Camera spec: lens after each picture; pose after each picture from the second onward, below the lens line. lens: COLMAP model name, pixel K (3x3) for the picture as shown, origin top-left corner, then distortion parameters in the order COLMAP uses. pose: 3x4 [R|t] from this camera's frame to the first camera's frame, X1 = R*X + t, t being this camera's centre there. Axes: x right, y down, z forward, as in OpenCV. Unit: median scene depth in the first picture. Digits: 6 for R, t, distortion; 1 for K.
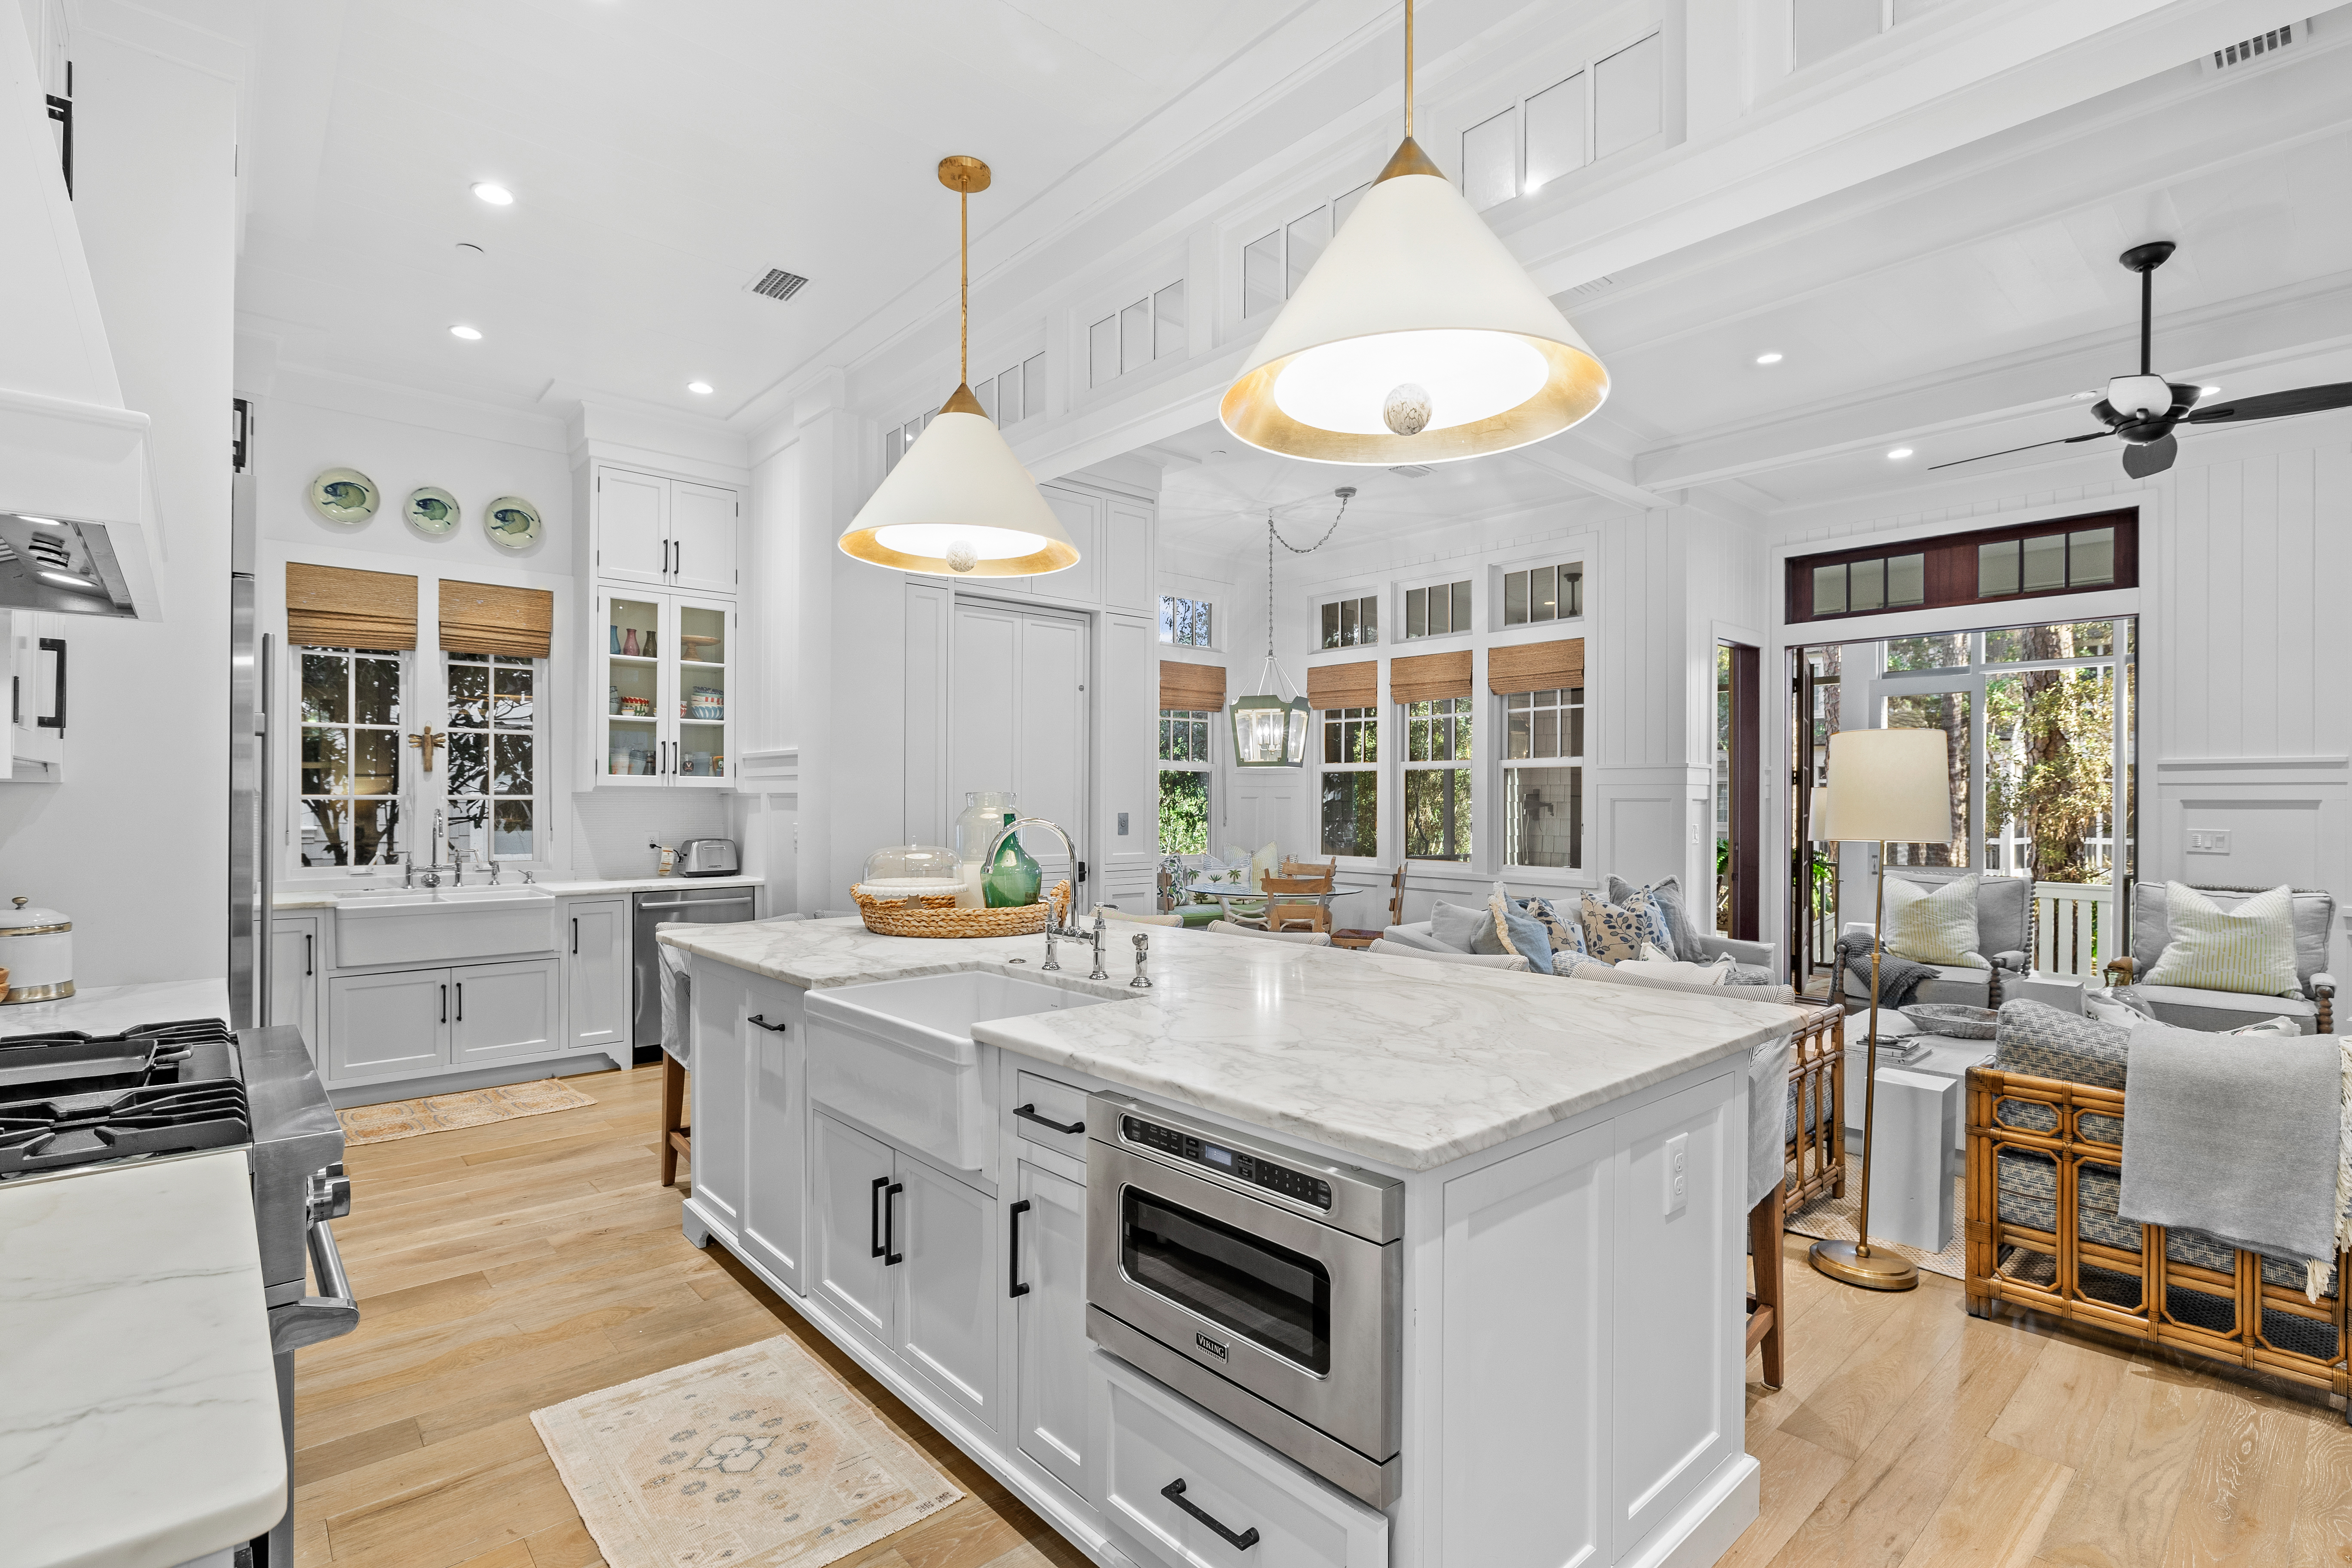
lens RADIAL K [[1103.1, 0, 1178.1], [0, 1103.1, 794.4], [0, 0, 1]] dist [-0.005797, -0.000126]
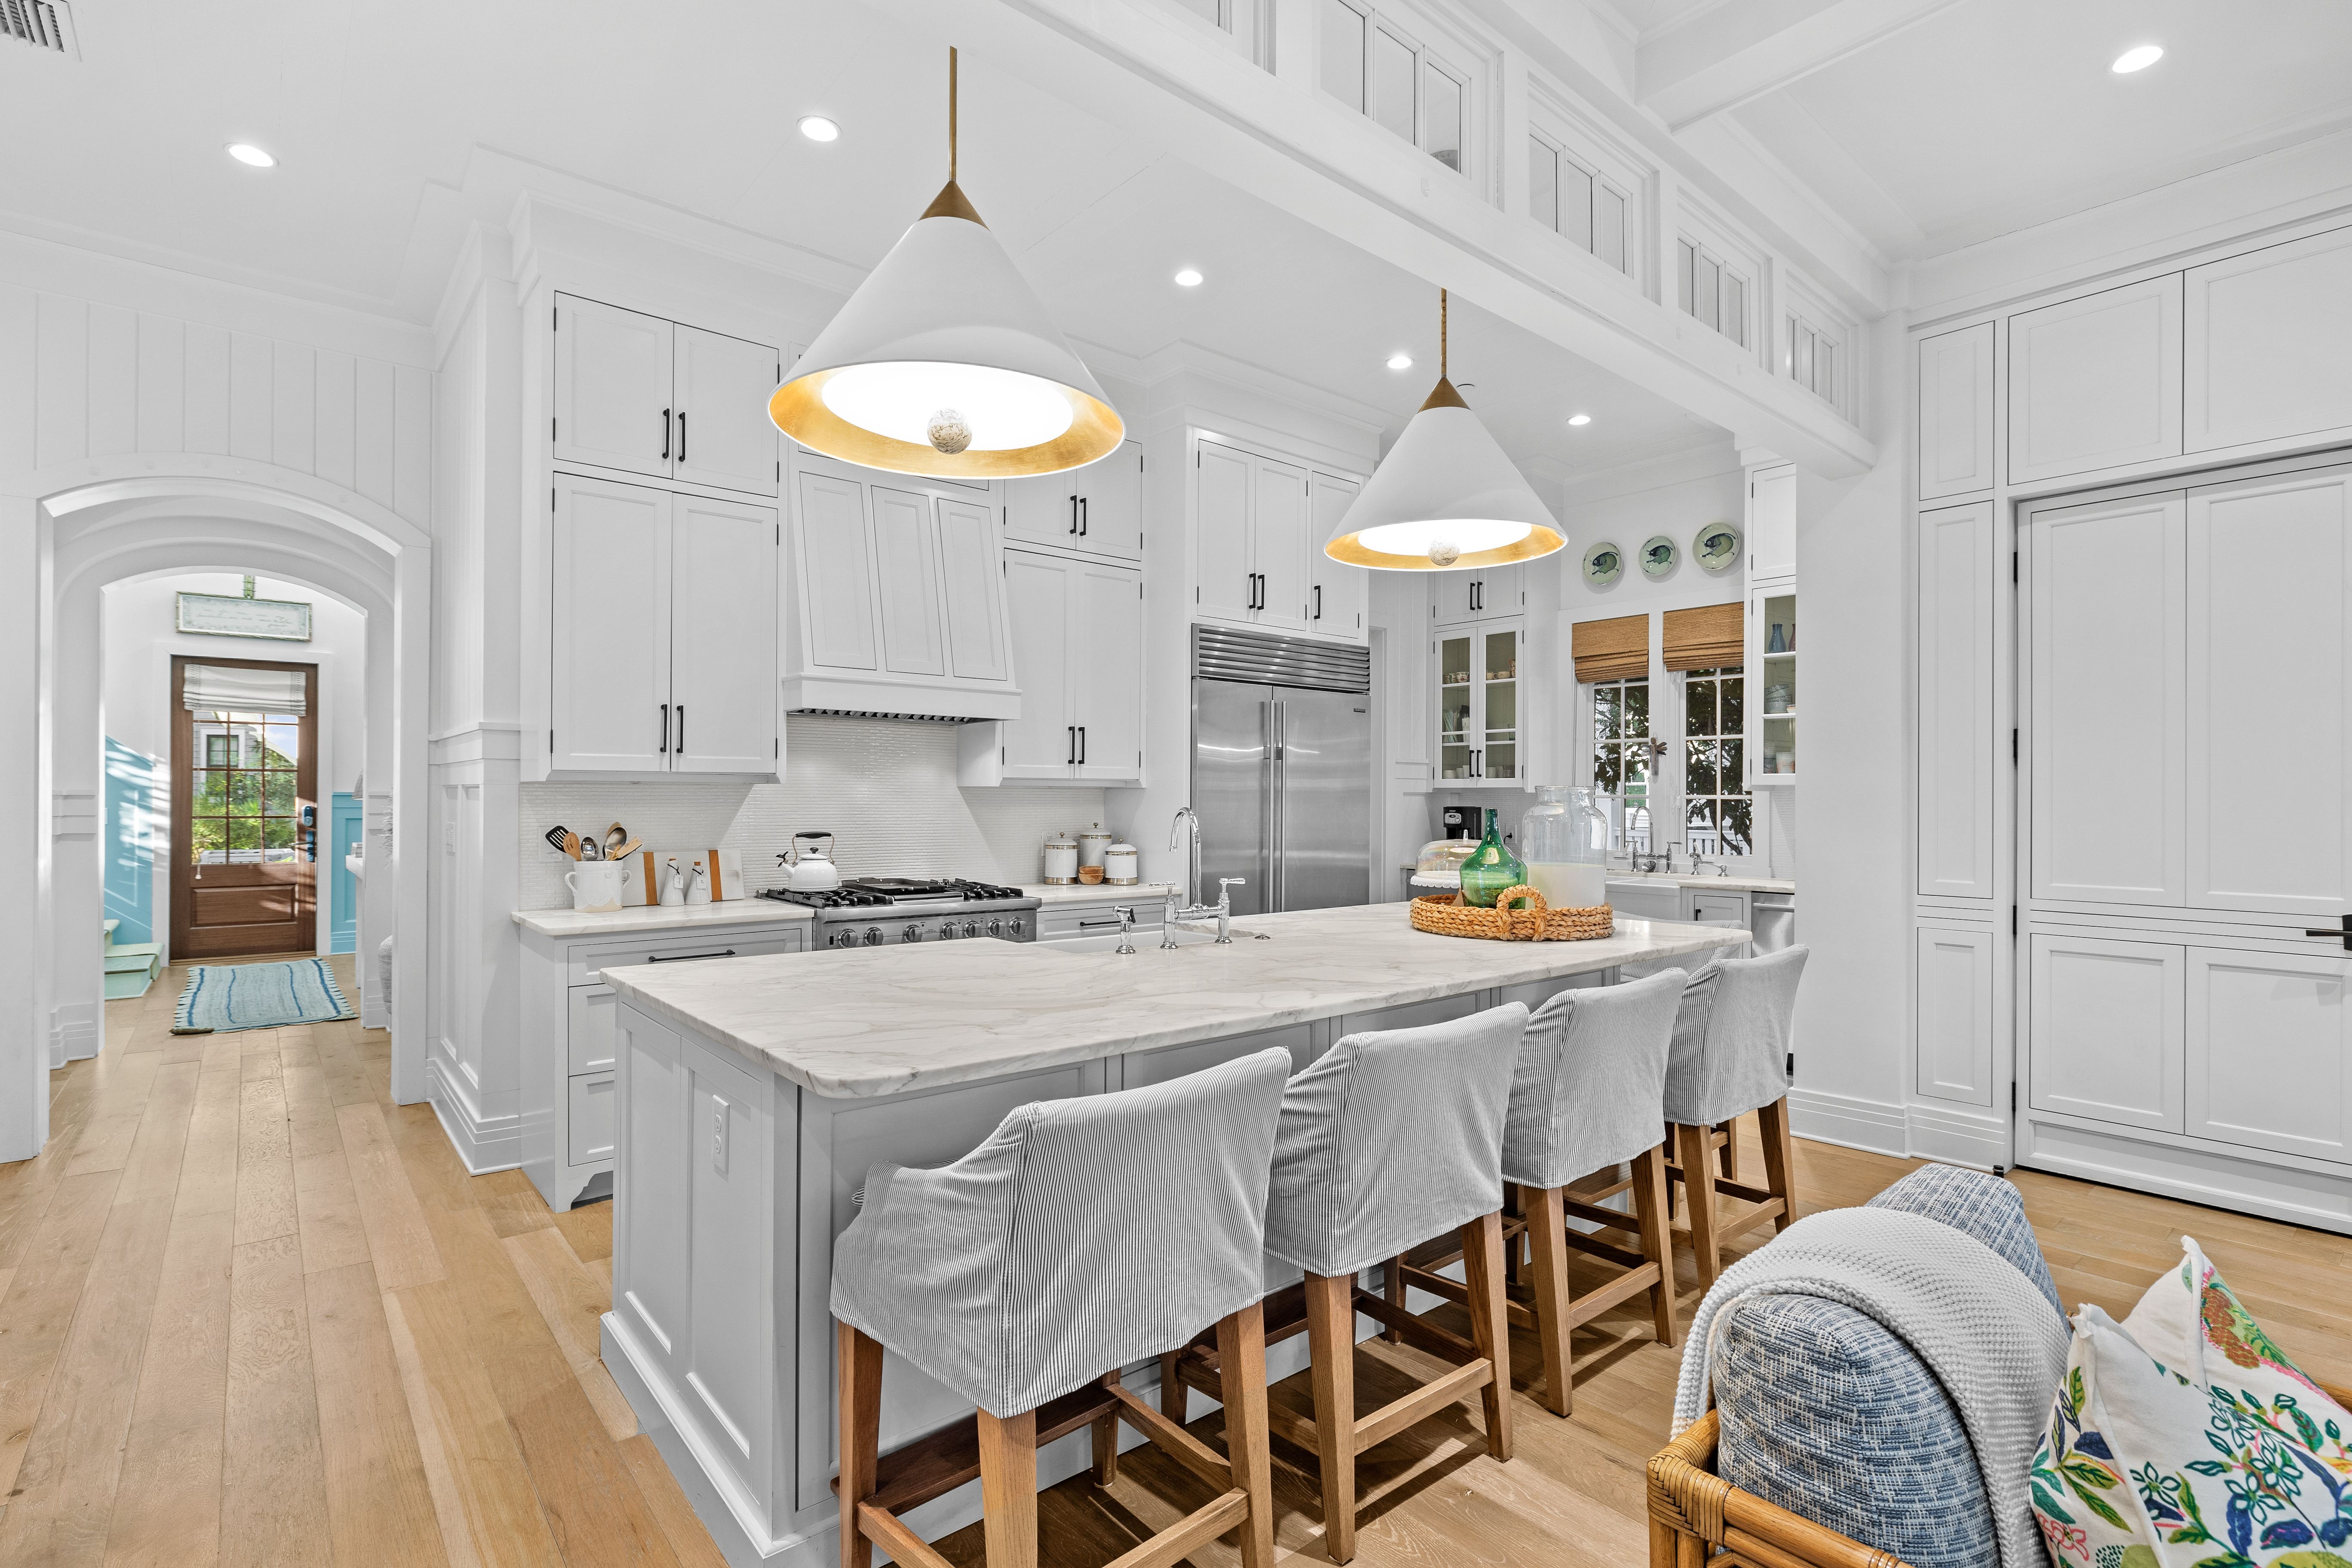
lens RADIAL K [[1103.1, 0, 1178.1], [0, 1103.1, 794.4], [0, 0, 1]] dist [-0.005797, -0.000126]
pose [[-0.028271, -0.006057, -0.999582, 0.403486], [0.000535, 0.999981, -0.006075, 0.005314], [0.999600, -0.000706, -0.028267, 0.392268]]
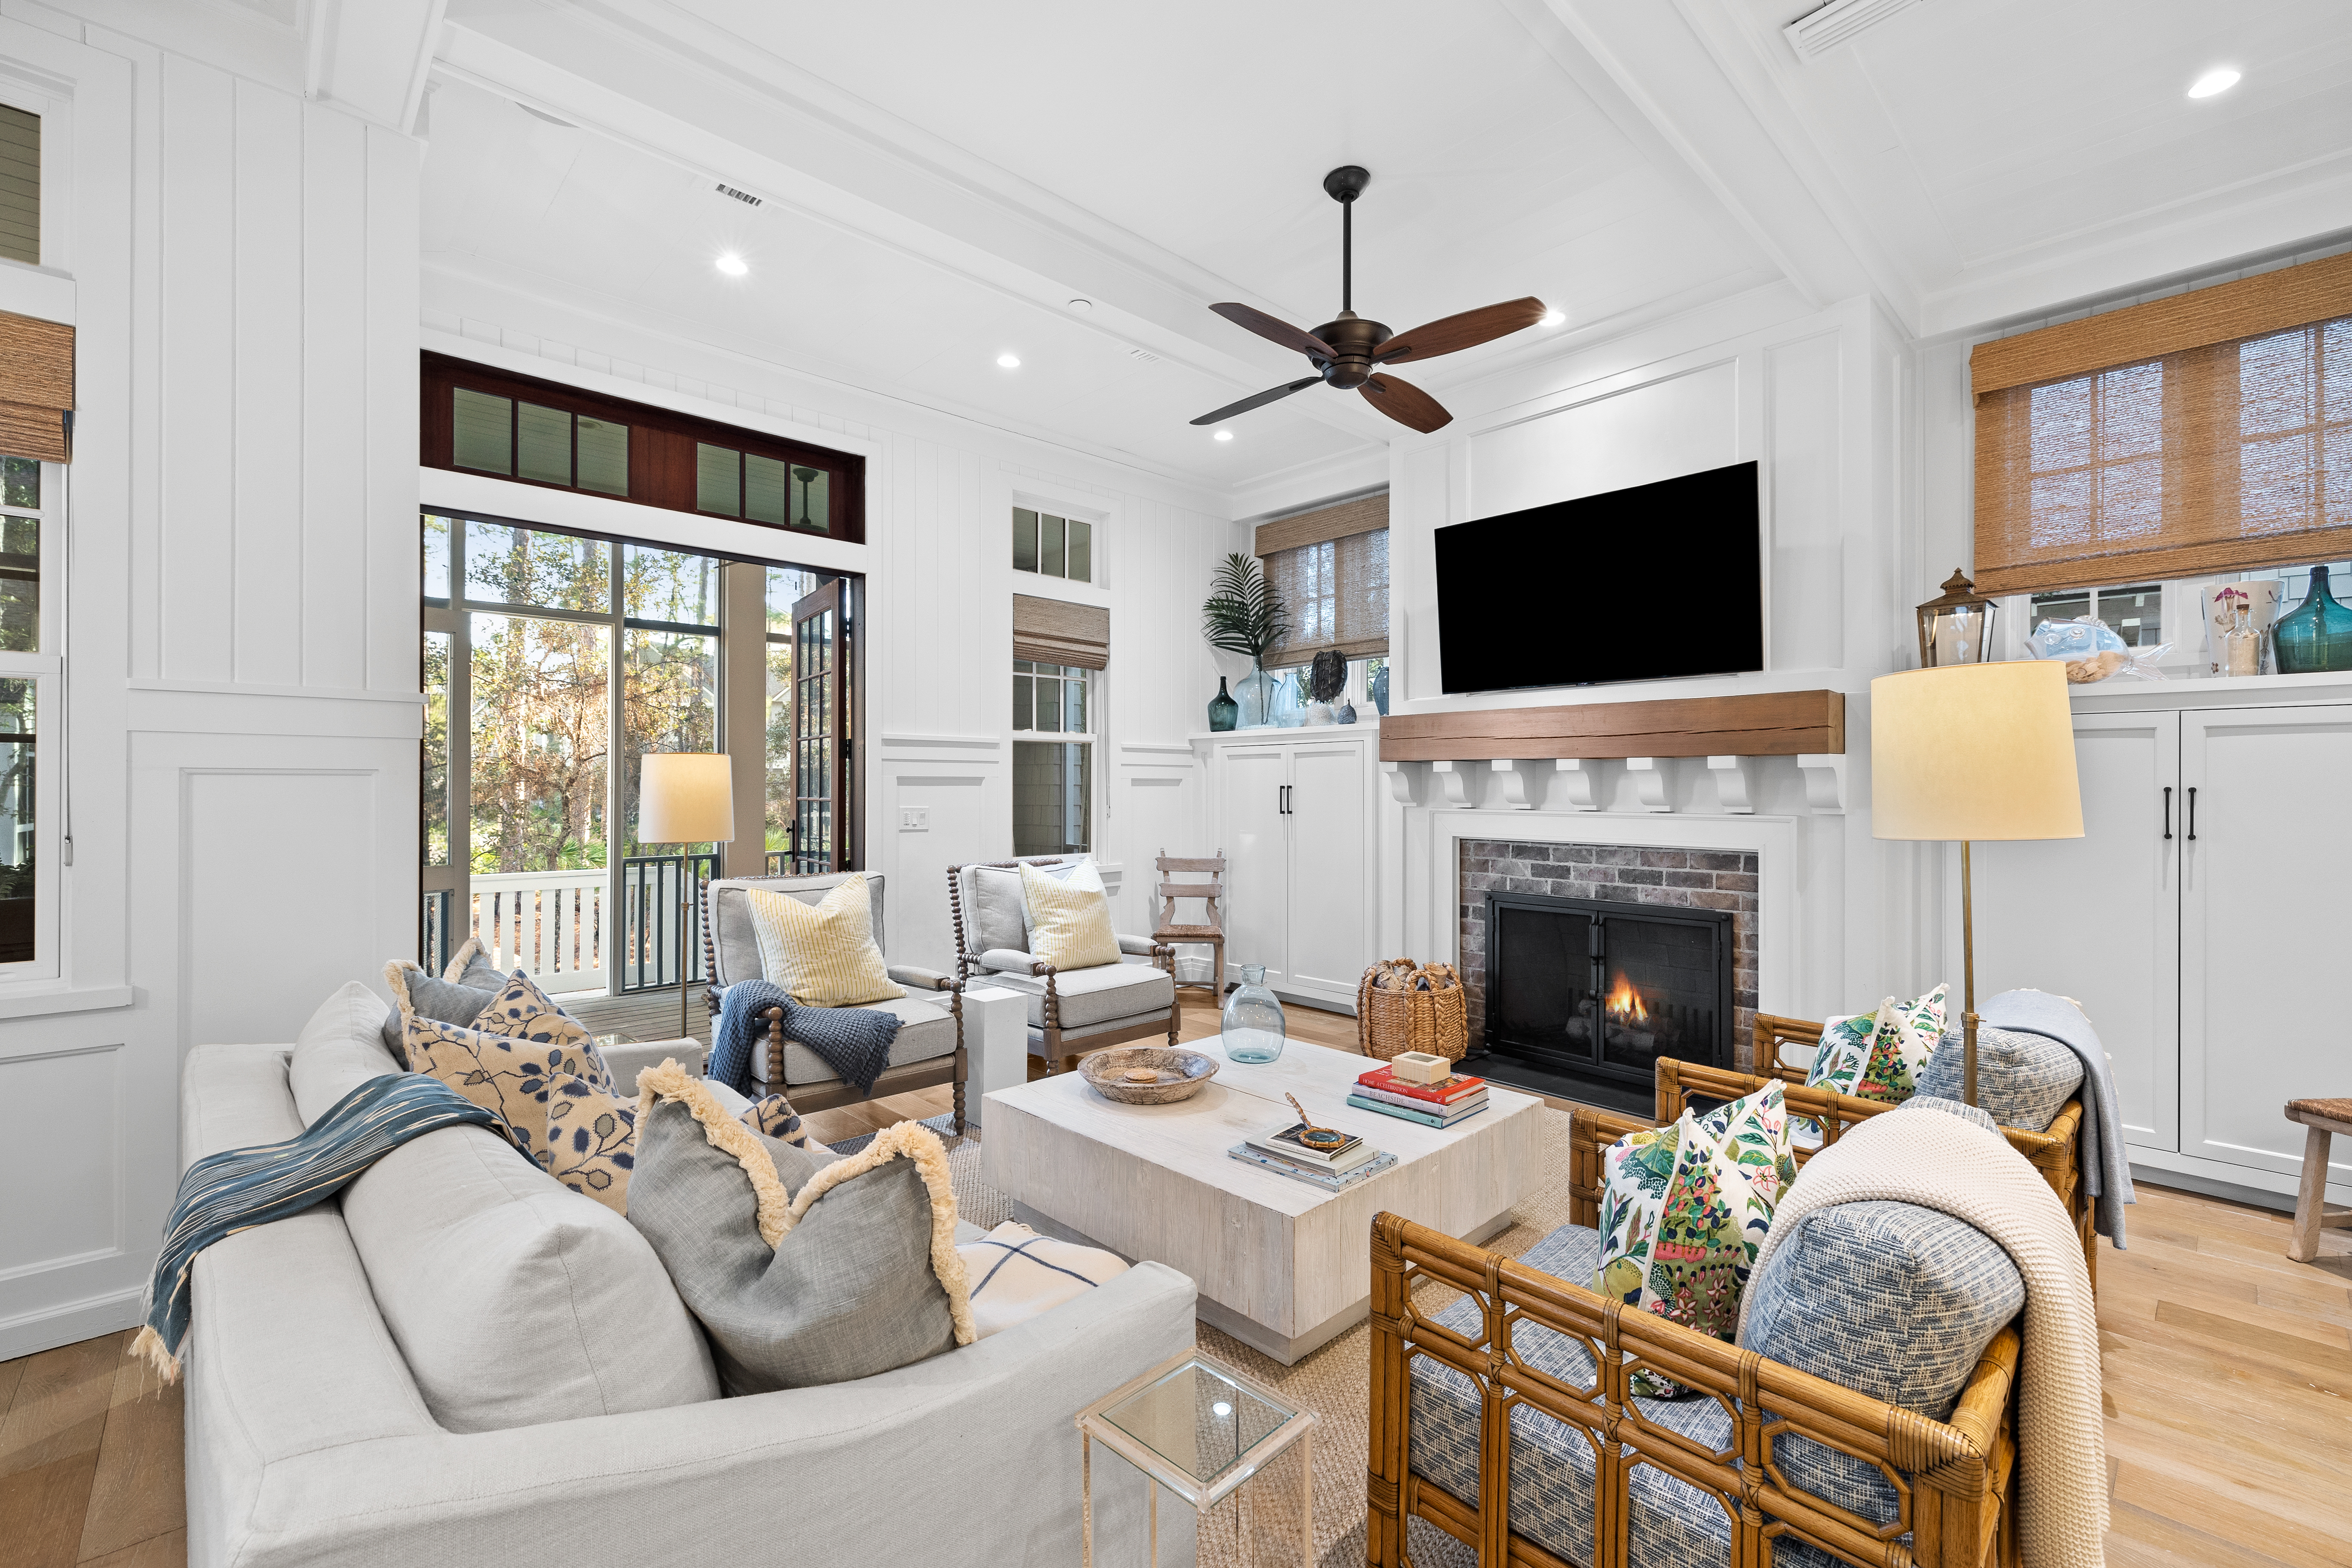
lens RADIAL K [[996.3, 0, 1168.1], [0, 996.3, 789.5], [0, 0, 1]] dist [-0.001425, 0.000061]
pose [[-0.020960, -0.009674, 0.999734, 0.029278], [-0.007393, 0.999927, 0.009520, 0.005037], [-0.999753, -0.007191, -0.021030, 0.655663]]
